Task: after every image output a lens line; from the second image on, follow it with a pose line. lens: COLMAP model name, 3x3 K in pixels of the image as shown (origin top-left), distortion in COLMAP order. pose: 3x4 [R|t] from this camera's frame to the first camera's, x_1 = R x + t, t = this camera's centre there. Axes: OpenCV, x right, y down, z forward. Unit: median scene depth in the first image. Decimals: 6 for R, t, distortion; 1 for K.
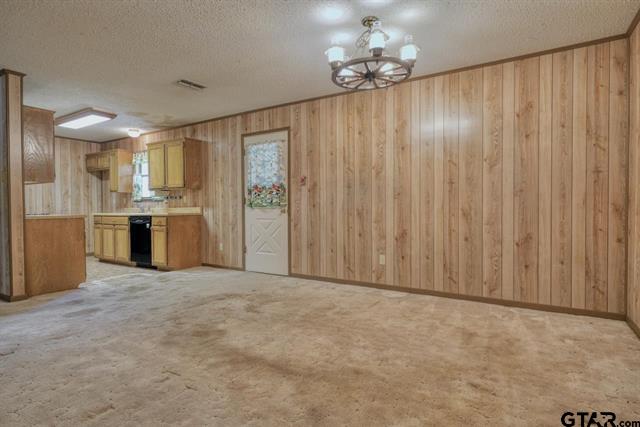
lens RADIAL K [[337.8, 0, 320.3], [0, 337.8, 213.3], [0, 0, 1]] dist [0.003629, -0.002795]
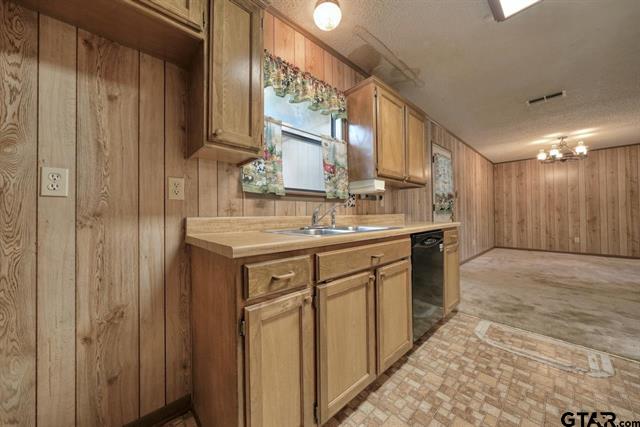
lens RADIAL K [[228.6, 0, 323.6], [0, 228.6, 209.2], [0, 0, 1]] dist [0.003139, 0.000376]
pose [[0.254035, 0.022536, 0.966933, -1.151834], [0.022499, 0.999320, -0.029202, -0.022755], [-0.966933, 0.029173, 0.253355, 1.371170]]
